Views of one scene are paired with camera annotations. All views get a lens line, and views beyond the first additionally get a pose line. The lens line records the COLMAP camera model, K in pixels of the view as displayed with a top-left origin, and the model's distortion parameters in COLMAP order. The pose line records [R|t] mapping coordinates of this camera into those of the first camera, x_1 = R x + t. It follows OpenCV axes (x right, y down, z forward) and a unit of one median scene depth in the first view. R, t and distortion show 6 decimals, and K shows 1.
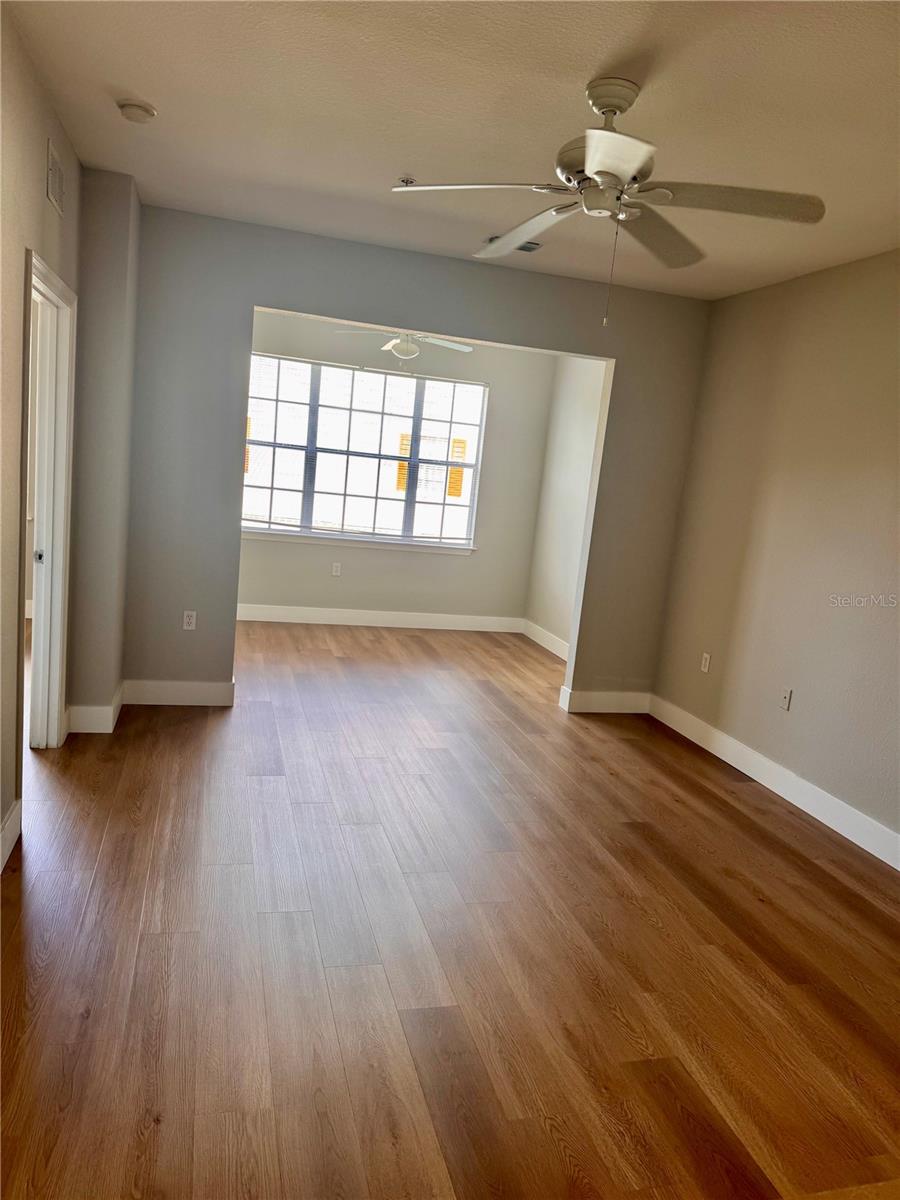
lens RADIAL K [[841.1, 0, 452.2], [0, 841.1, 529.9], [0, 0, 1]] dist [0.059409, -0.054380]
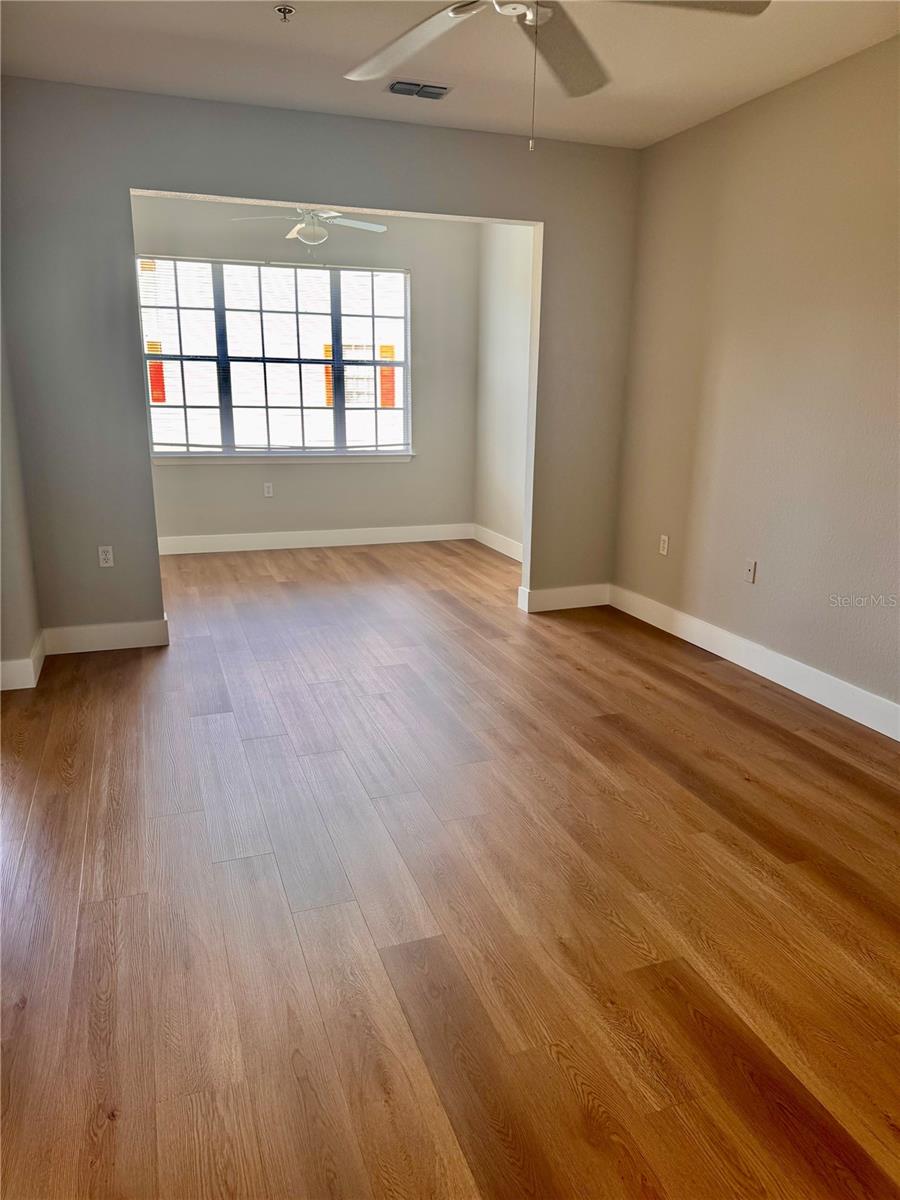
lens RADIAL K [[839.6, 0, 450.0], [0, 839.6, 600.0], [0, 0, 1]] dist [-0.000190, -0.001168]
pose [[0.992971, -0.107329, 0.049896, 0.005146], [0.096362, 0.977860, 0.185751, 0.027396], [-0.068728, -0.179637, 0.981329, 0.122003]]
